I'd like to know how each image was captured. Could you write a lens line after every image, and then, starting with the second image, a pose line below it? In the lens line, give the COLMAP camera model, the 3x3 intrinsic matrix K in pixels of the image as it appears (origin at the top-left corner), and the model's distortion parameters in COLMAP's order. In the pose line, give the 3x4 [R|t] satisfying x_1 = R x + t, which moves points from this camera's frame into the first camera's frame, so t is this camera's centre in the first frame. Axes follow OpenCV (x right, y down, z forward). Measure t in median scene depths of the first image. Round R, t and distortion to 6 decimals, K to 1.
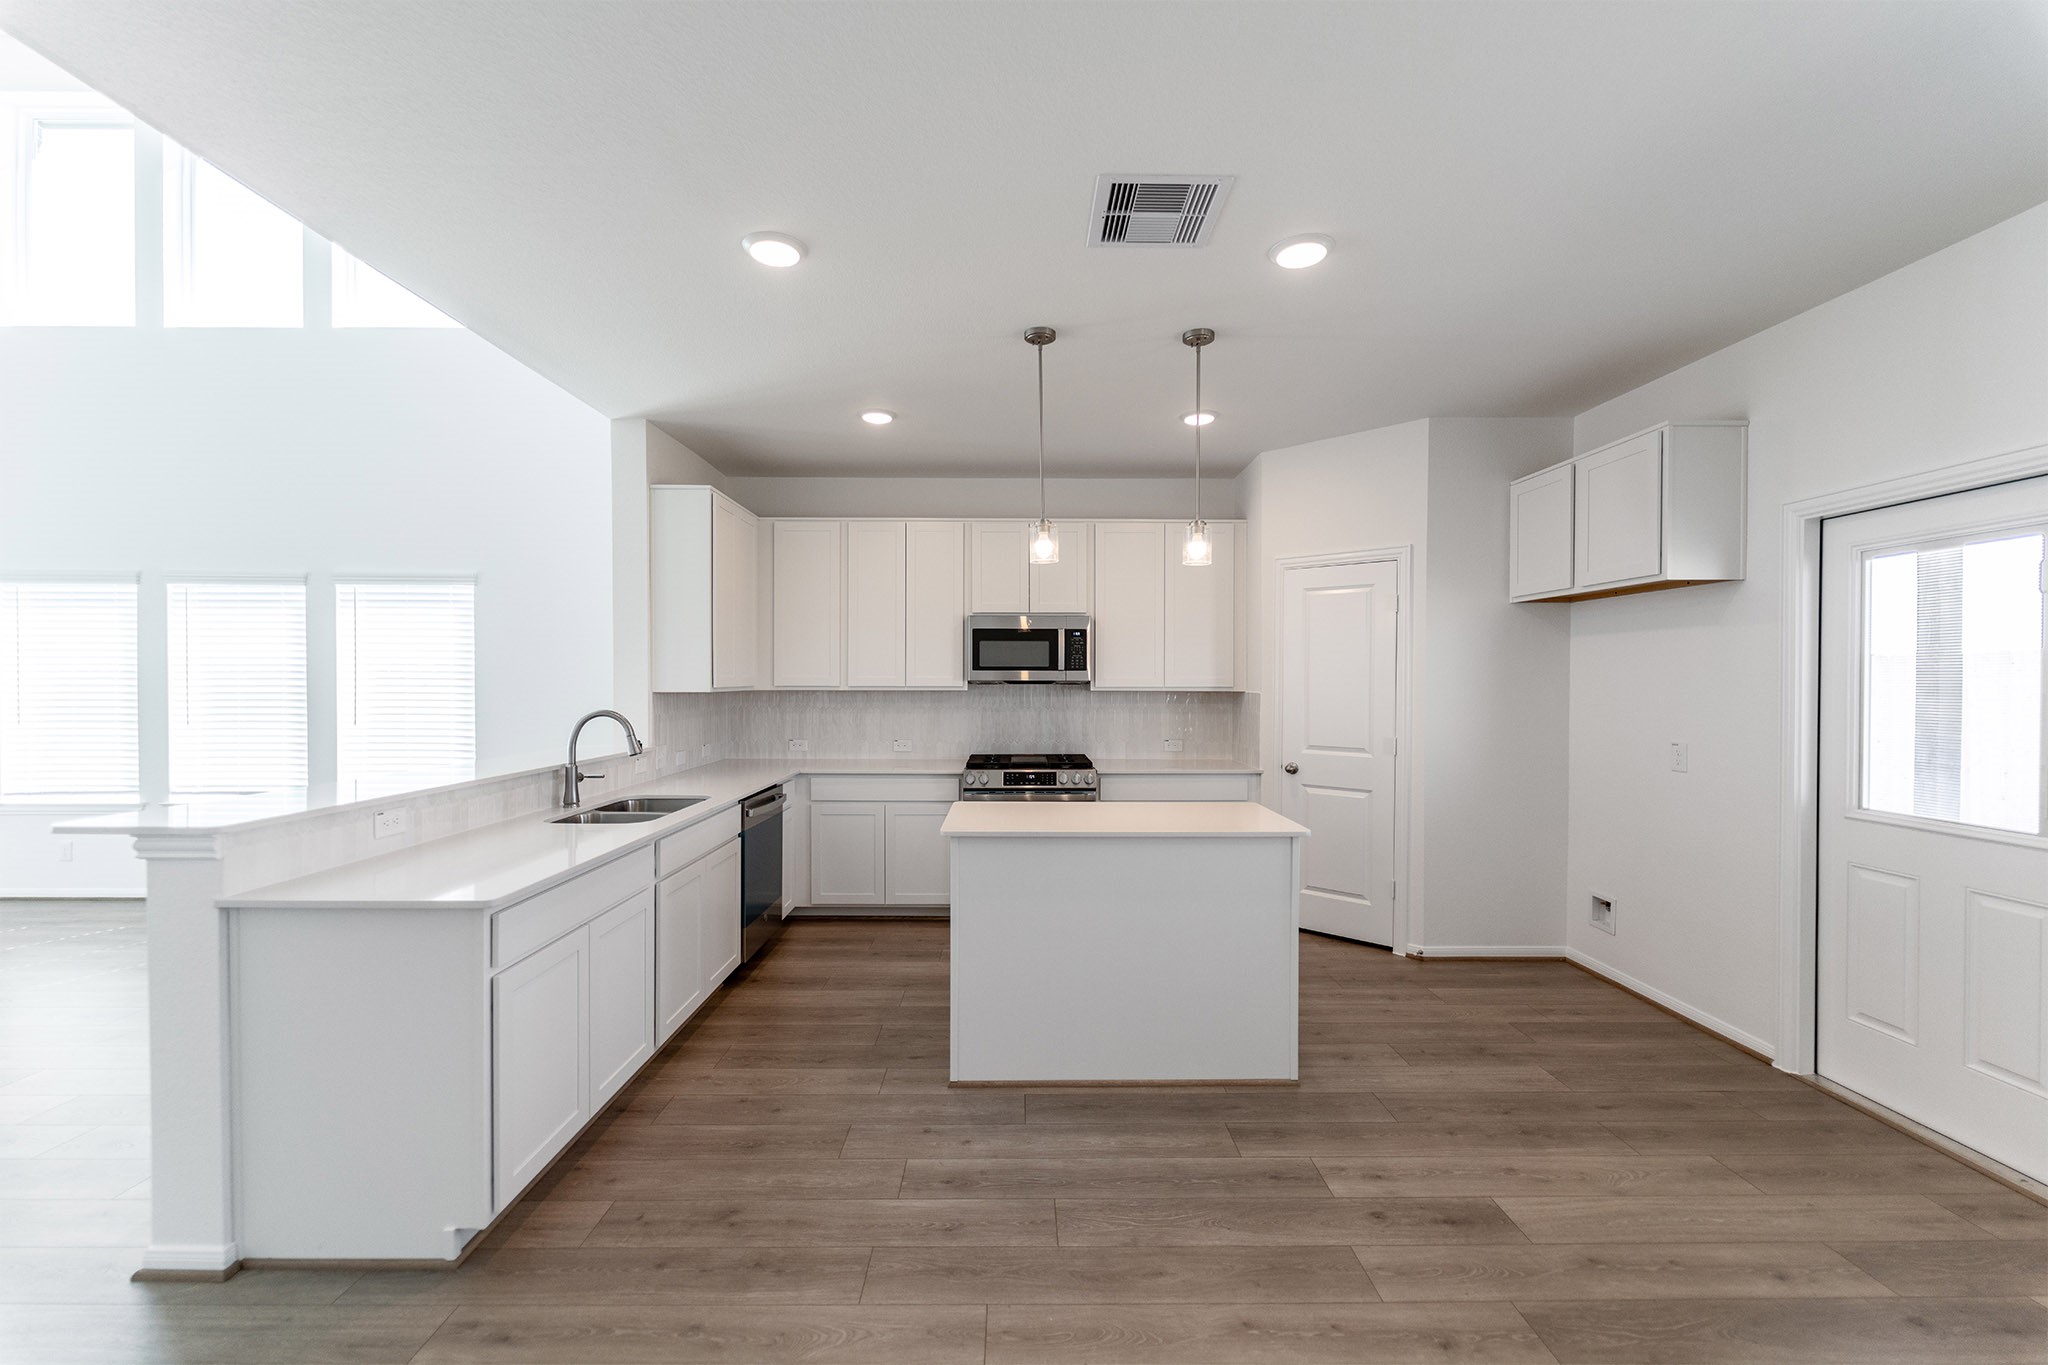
lens RADIAL K [[823.3, 0, 1020.9], [0, 823.3, 685.4], [0, 0, 1]] dist [0.001034, 0.000122]
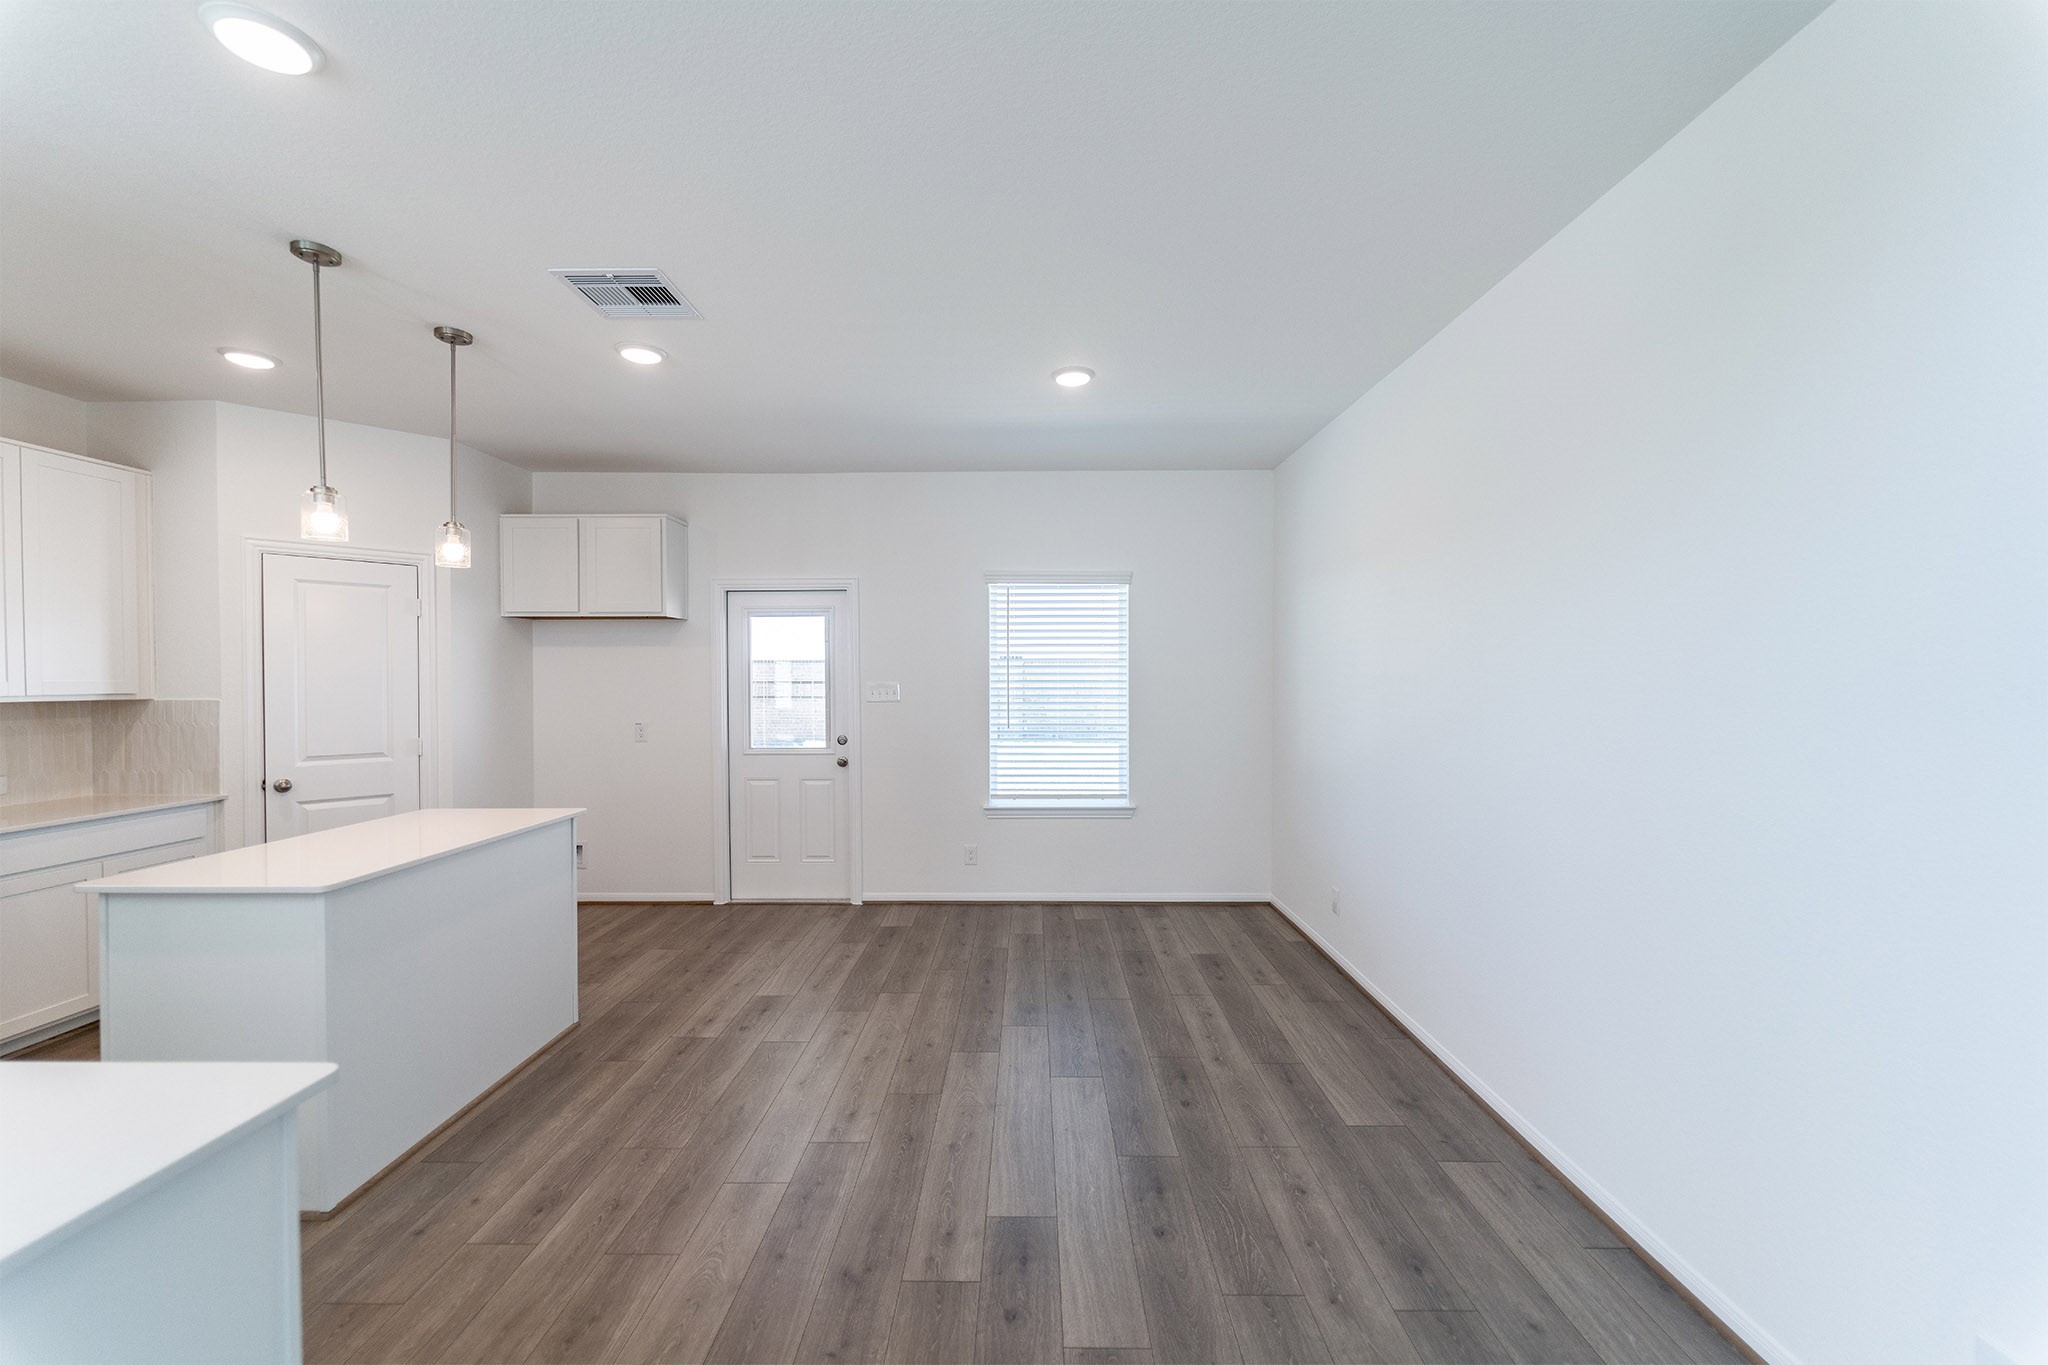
lens RADIAL K [[823.3, 0, 1020.9], [0, 823.3, 685.4], [0, 0, 1]] dist [0.001034, 0.000122]
pose [[0.023563, -0.014850, 0.999612, -0.853287], [0.009233, 0.999850, 0.014636, -0.016629], [-0.999680, 0.008885, 0.023697, 0.338682]]
